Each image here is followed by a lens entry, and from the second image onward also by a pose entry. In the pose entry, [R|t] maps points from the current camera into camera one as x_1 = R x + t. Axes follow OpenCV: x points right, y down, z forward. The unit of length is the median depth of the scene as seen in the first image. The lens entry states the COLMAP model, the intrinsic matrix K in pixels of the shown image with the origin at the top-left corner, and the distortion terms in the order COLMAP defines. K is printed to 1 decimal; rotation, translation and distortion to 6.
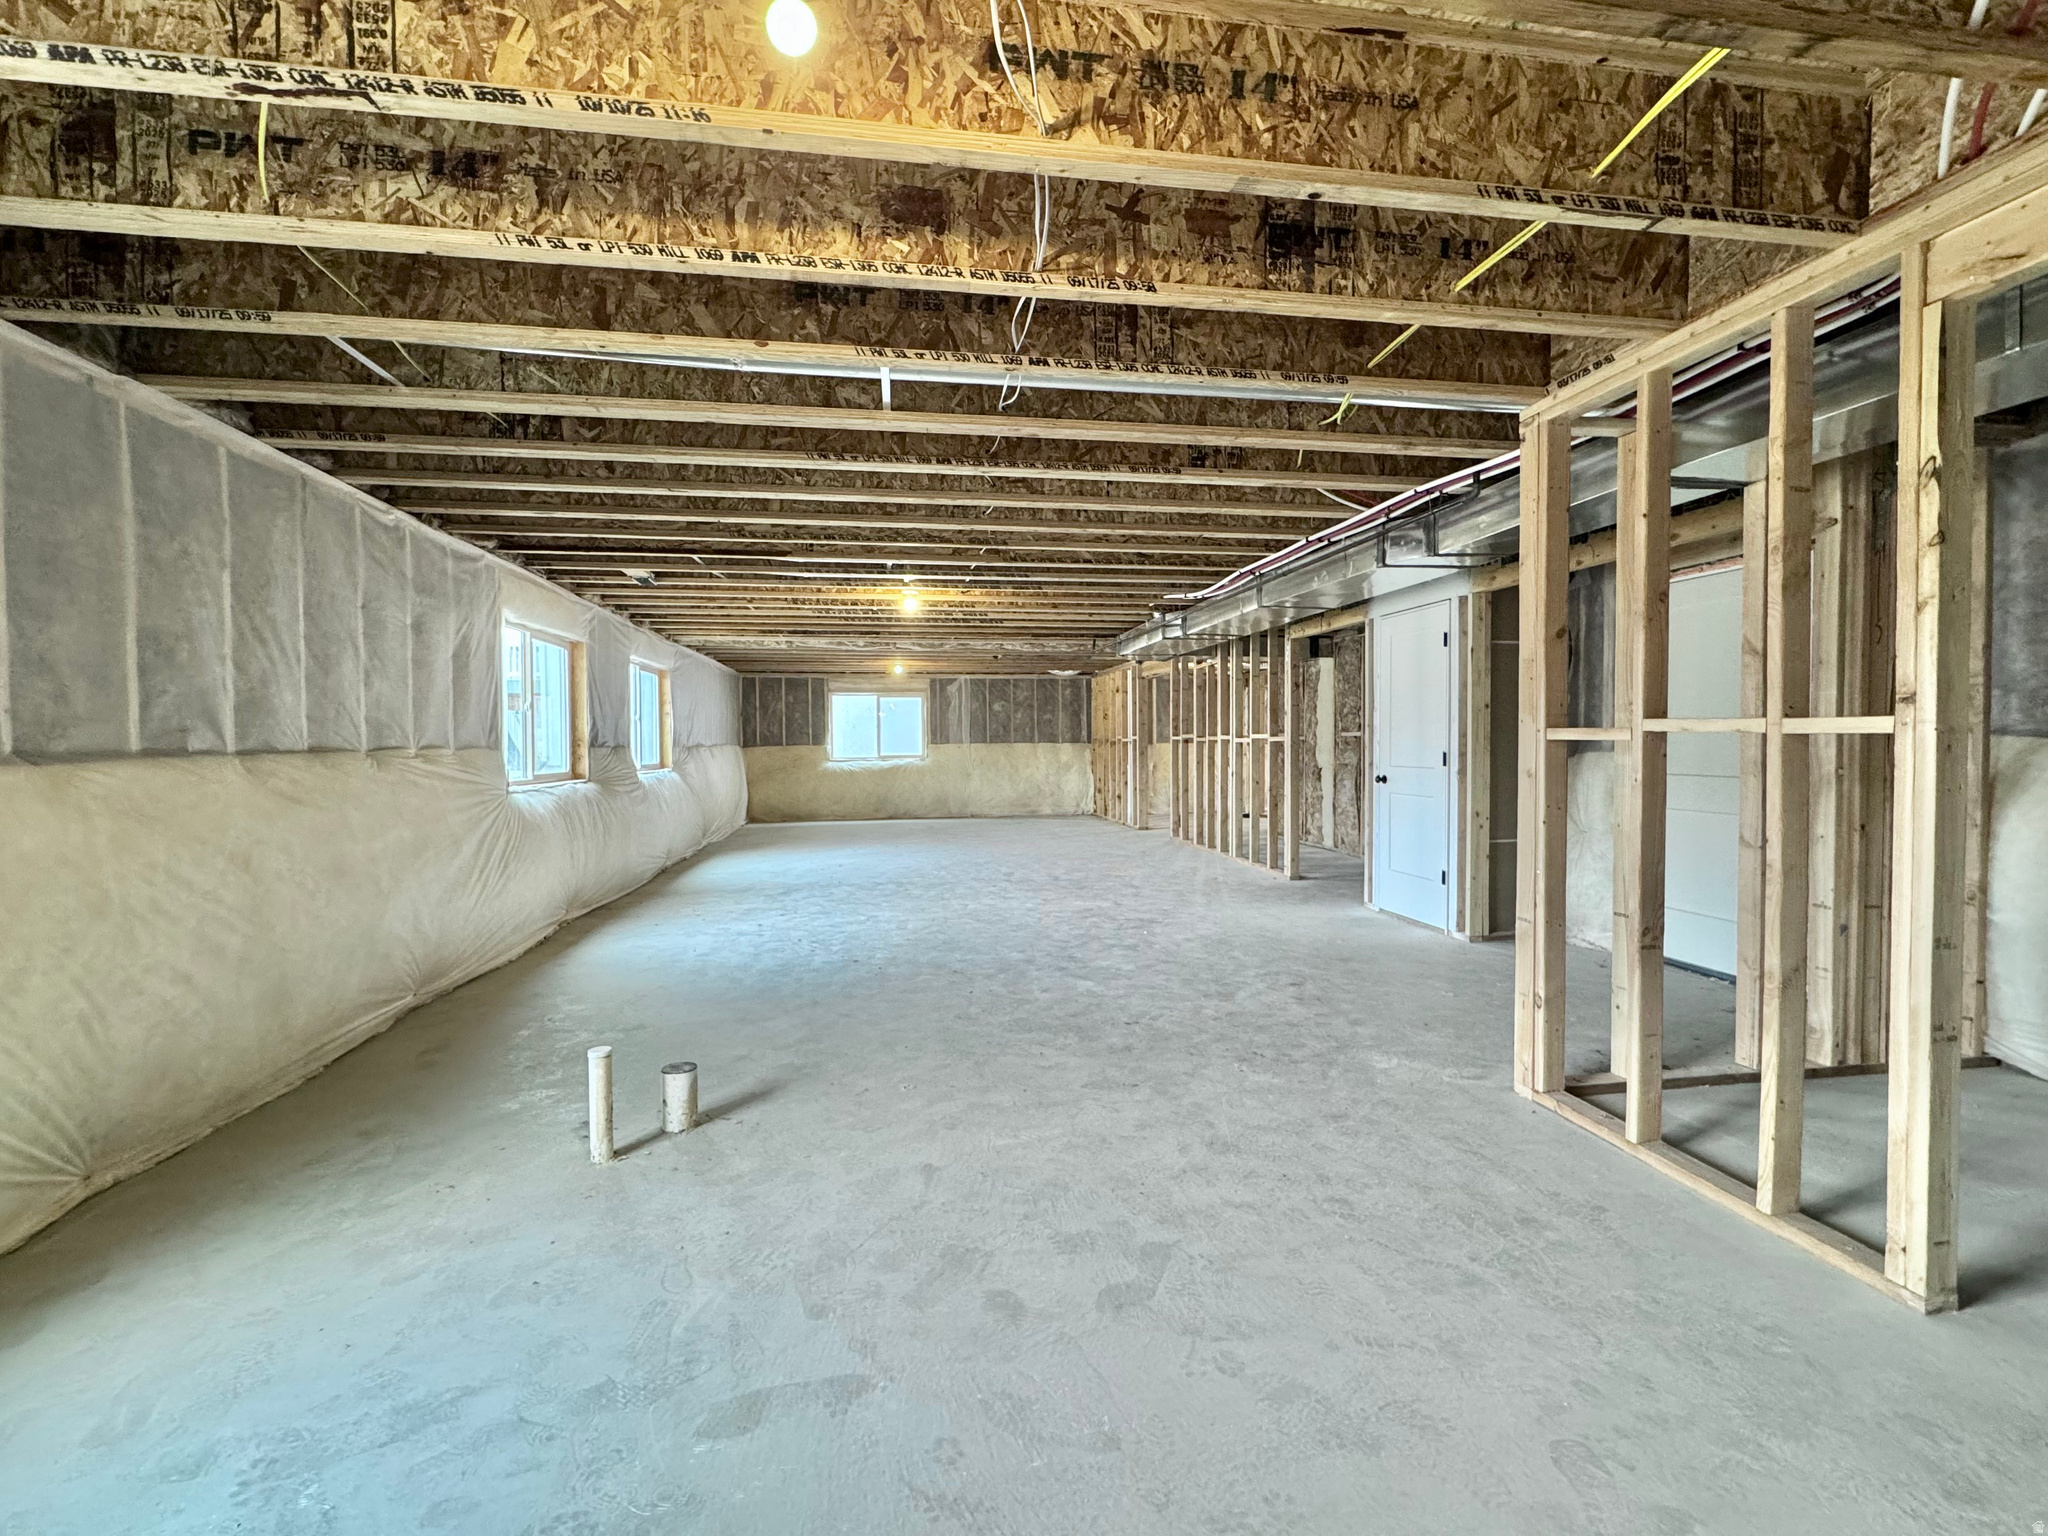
lens RADIAL K [[904.3, 0, 1024.0], [0, 904.3, 768.0], [0, 0, 1]] dist [-0.000567, 0.000147]
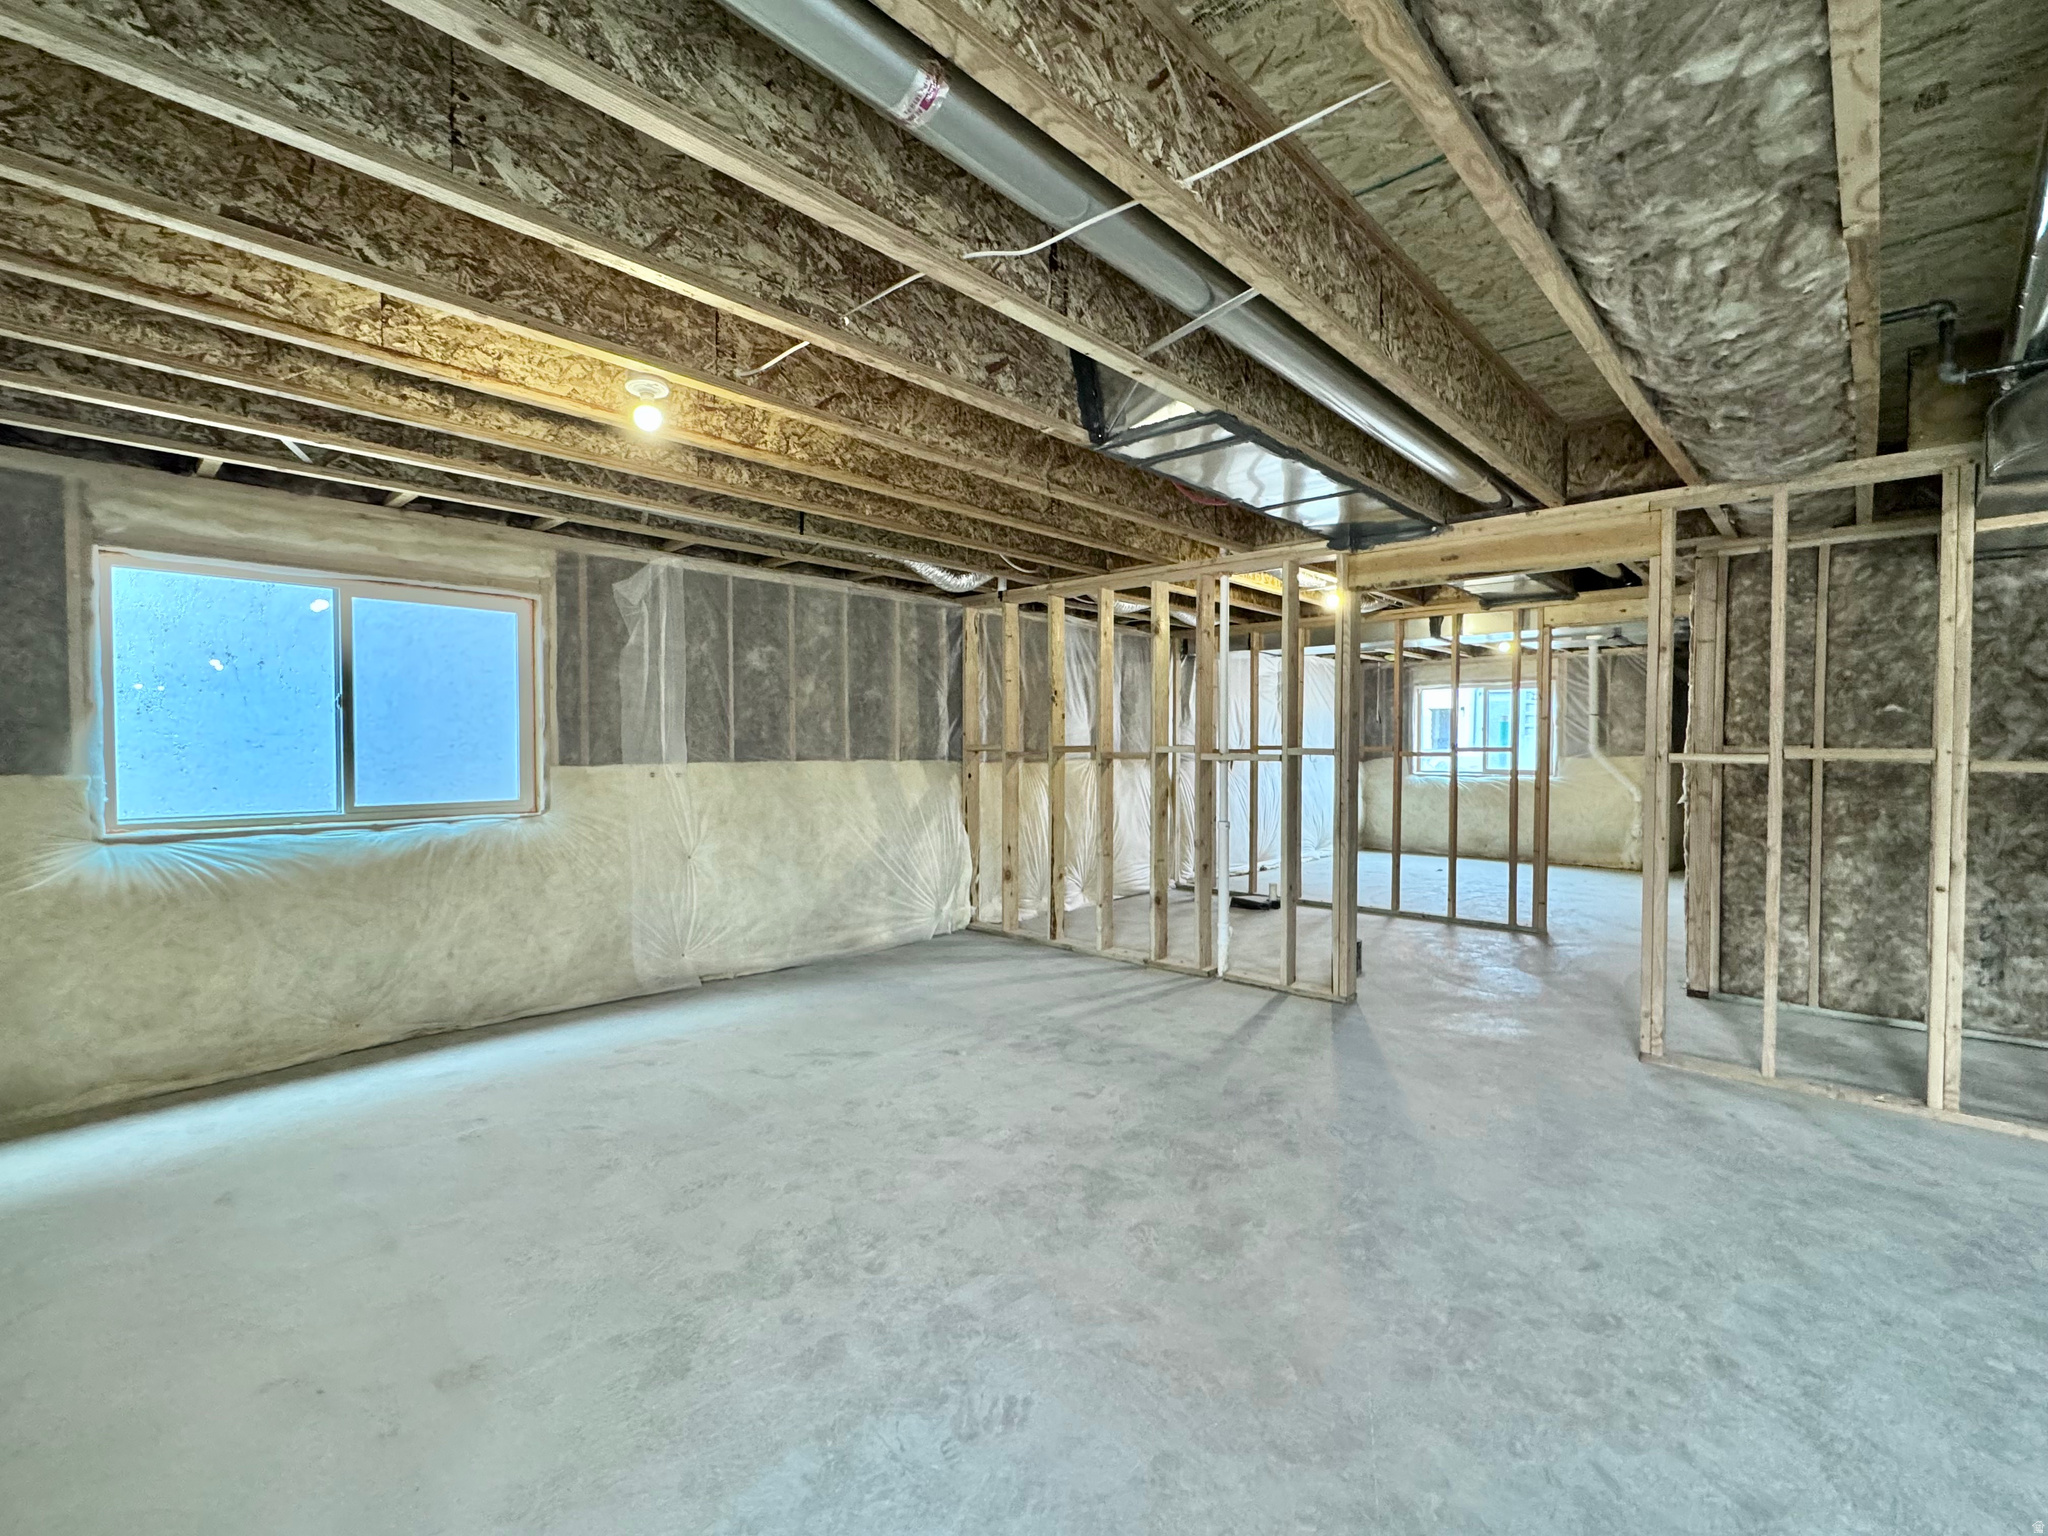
lens RADIAL K [[904.3, 0, 1024.0], [0, 904.3, 768.0], [0, 0, 1]] dist [-0.000567, 0.000147]
pose [[0.787319, -0.005878, 0.616517, -0.172154], [0.009135, 0.999956, -0.002132, -0.023923], [-0.616478, 0.007310, 0.787339, 0.676875]]
